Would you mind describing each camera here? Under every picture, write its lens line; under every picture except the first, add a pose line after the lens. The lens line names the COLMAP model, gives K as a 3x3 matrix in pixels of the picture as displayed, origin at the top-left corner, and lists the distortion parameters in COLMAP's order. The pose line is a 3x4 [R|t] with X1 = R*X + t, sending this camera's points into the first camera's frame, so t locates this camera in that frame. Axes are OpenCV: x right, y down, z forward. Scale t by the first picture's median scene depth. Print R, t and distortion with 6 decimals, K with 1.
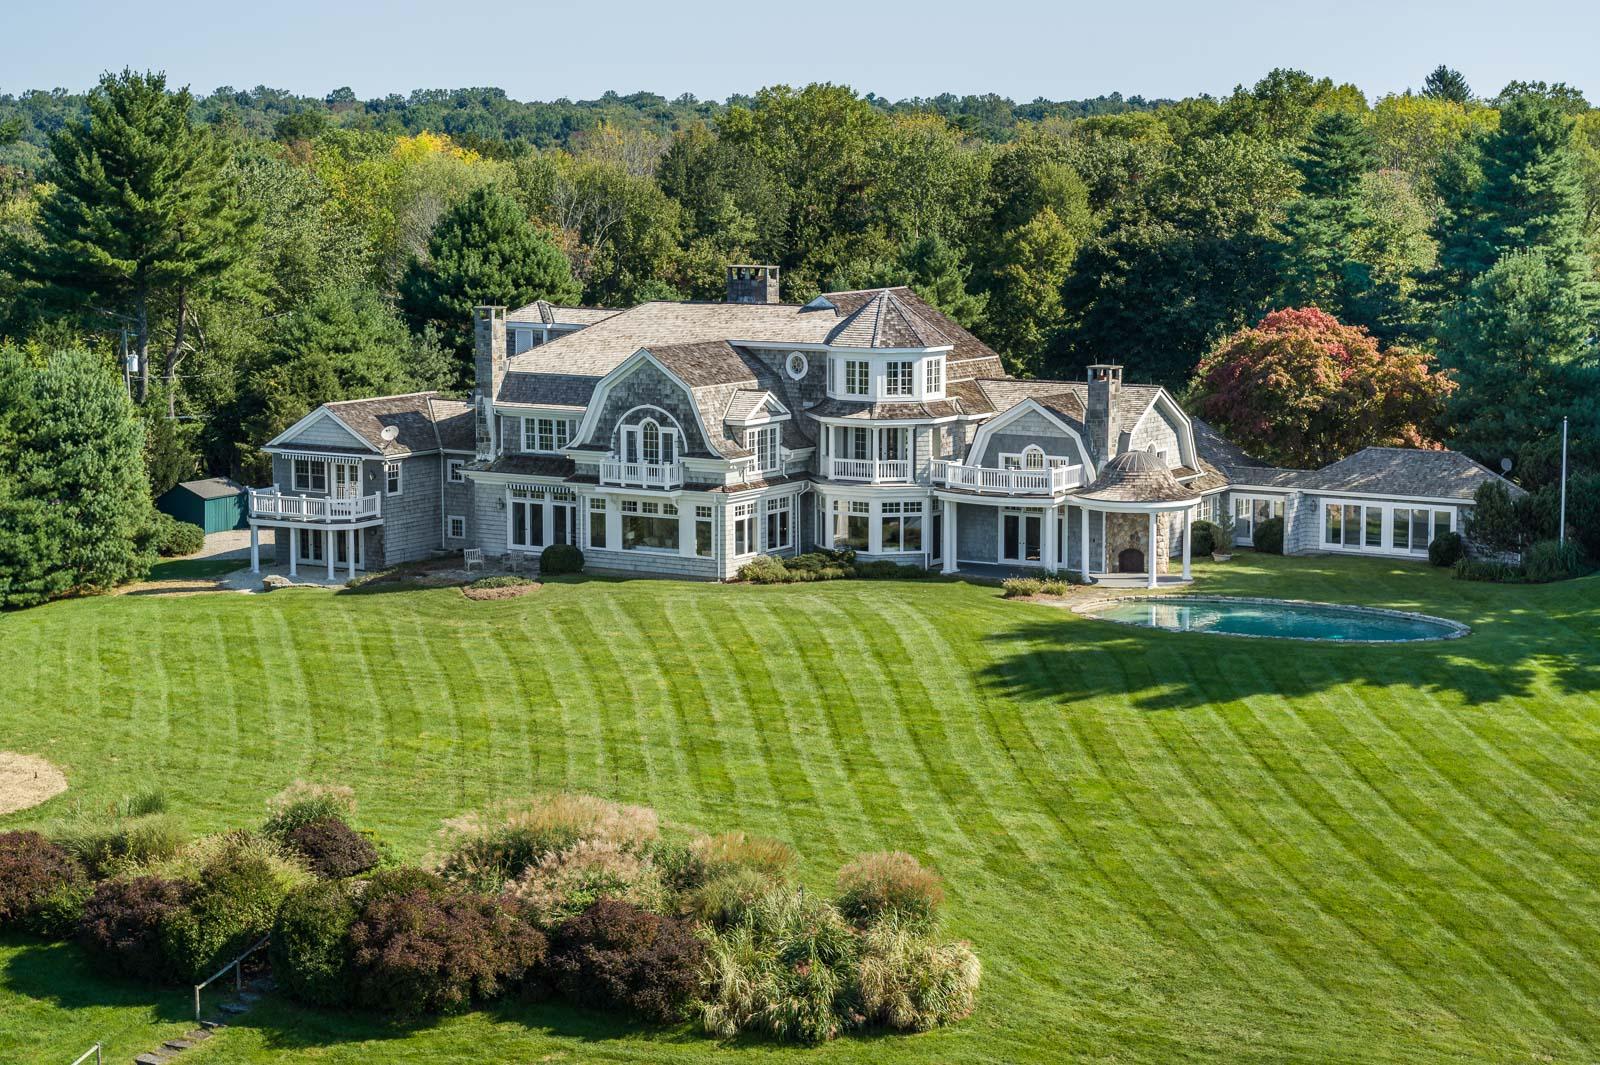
lens RADIAL K [[3330.7, 0, 798.5], [0, 3330.7, 529.0], [0, 0, 1]] dist [-0.003420, 0.000000]
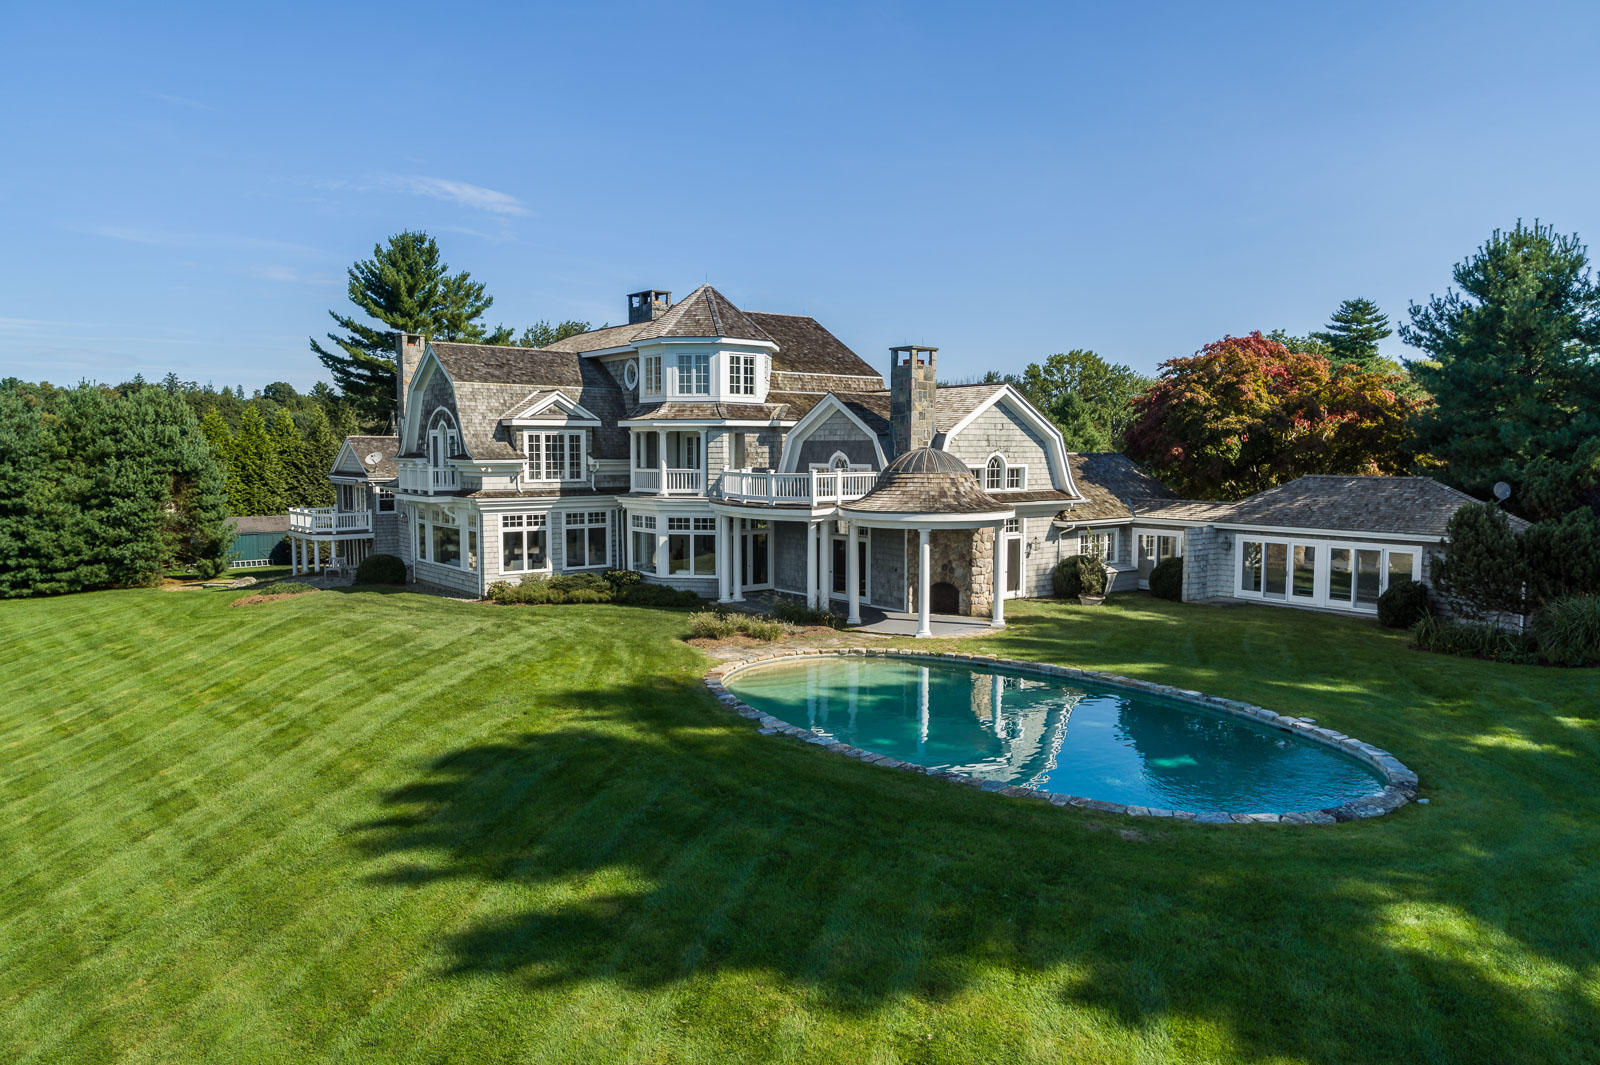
lens RADIAL K [[1103.3, 0, 804.2], [0, 1103.3, 532.1], [0, 0, 1]] dist [0.000718, 0.001394]
pose [[0.941427, 0.027196, -0.336119, 0.153574], [-0.043404, 0.998224, -0.040801, 0.005980], [0.334412, 0.053000, 0.940935, 0.737381]]
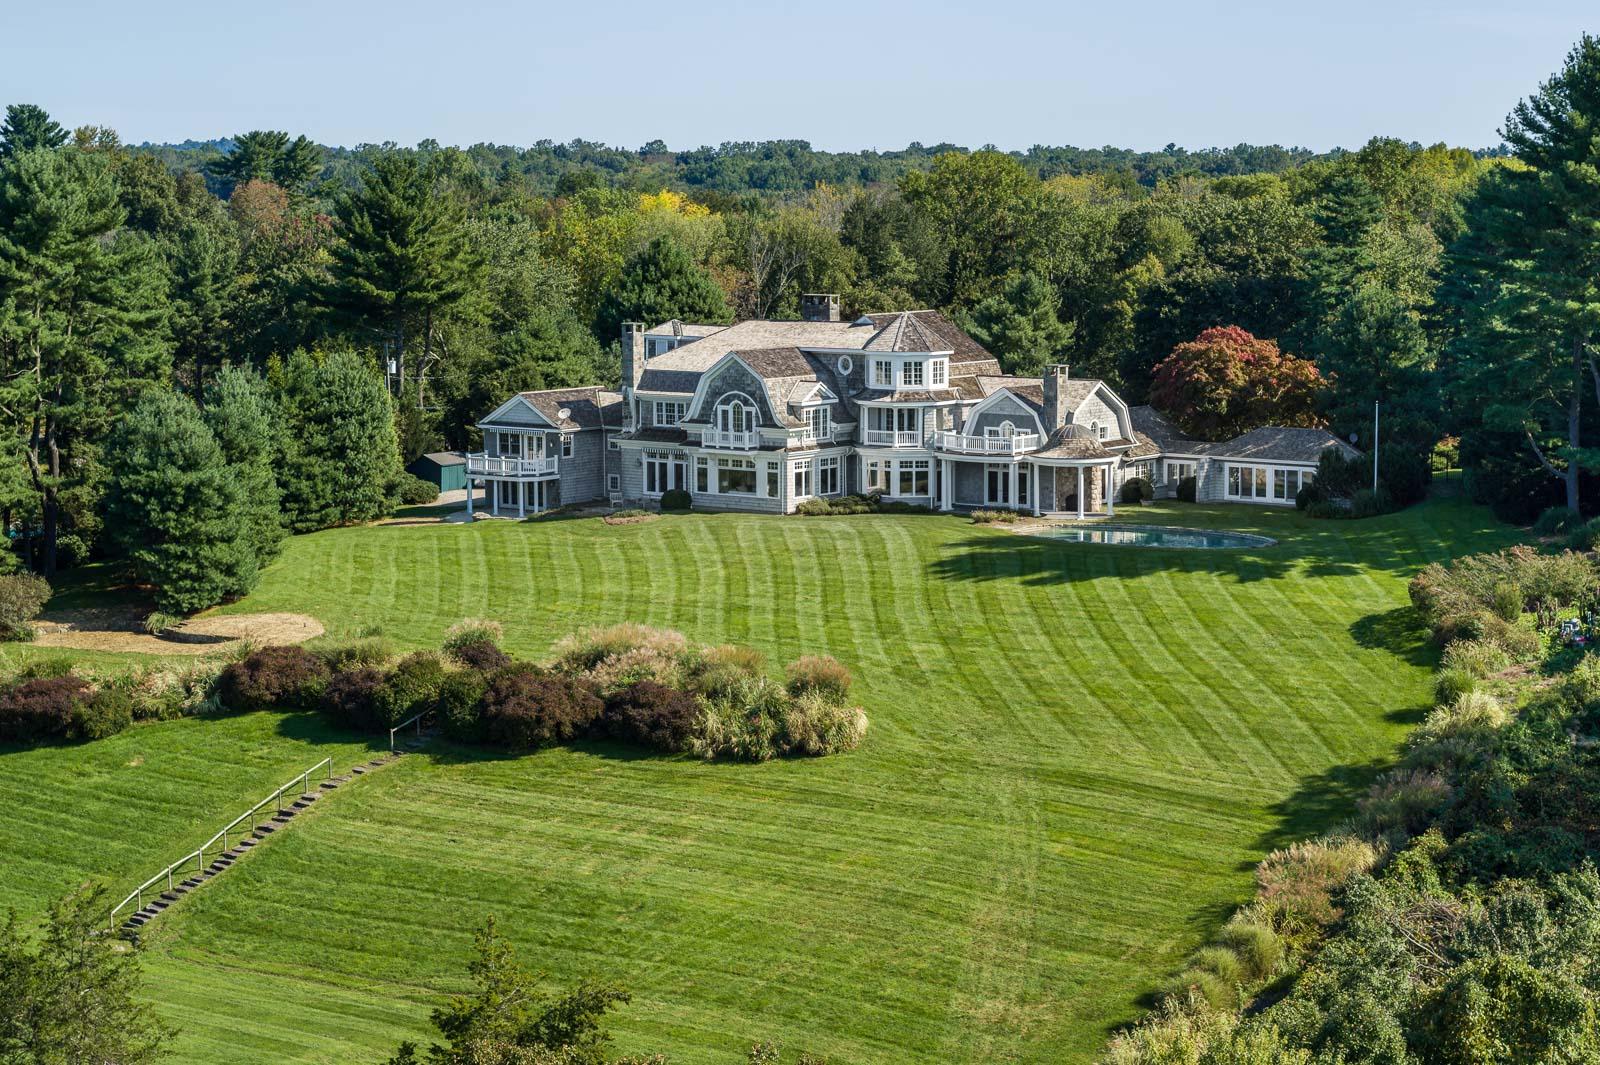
lens RADIAL K [[3330.7, 0, 799.7], [0, 3330.7, 534.1], [0, 0, 1]] dist [-0.003420, 0.000000]
pose [[0.995303, 0.008691, -0.096419, 0.118834], [-0.009914, 0.999876, -0.012218, 0.040675], [0.096301, 0.013116, 0.995266, -0.411569]]
